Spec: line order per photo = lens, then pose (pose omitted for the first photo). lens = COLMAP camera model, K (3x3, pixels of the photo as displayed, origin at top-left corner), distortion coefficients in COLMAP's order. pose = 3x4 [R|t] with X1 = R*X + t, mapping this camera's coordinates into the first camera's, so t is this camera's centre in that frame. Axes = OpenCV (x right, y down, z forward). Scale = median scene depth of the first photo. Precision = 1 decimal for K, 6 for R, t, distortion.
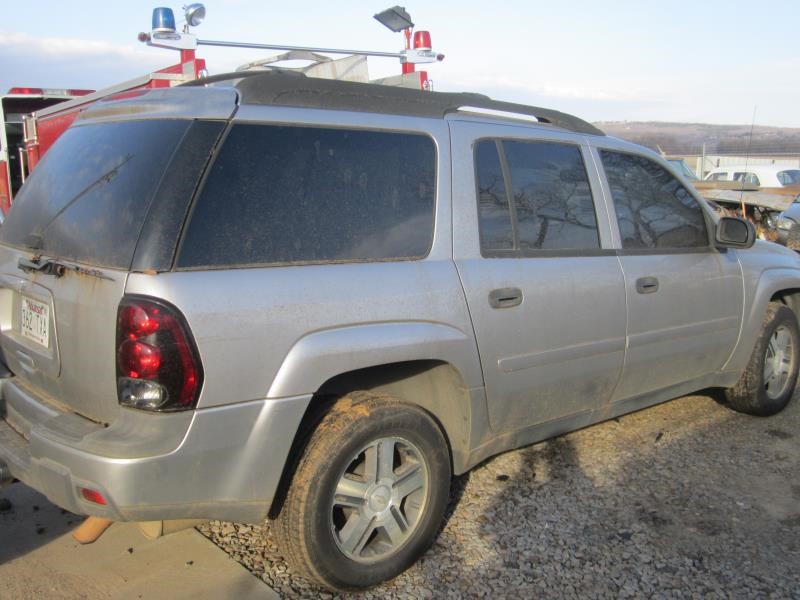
lens RADIAL K [[847.3, 0, 398.9], [0, 847.3, 298.3], [0, 0, 1]] dist [-0.029028, 0.000000]
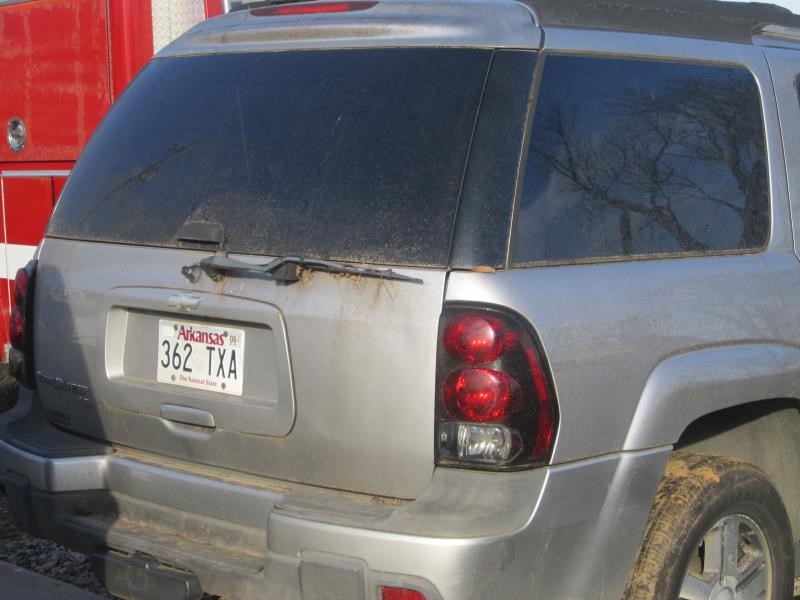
lens RADIAL K [[1712.5, 0, 400.2], [0, 1712.5, 300.1], [0, 0, 1]] dist [-0.164435, 0.000000]
pose [[0.991753, -0.021199, 0.126398, -0.460322], [0.026419, 0.998860, -0.039765, 0.041064], [-0.125411, 0.042777, 0.991182, -0.326892]]
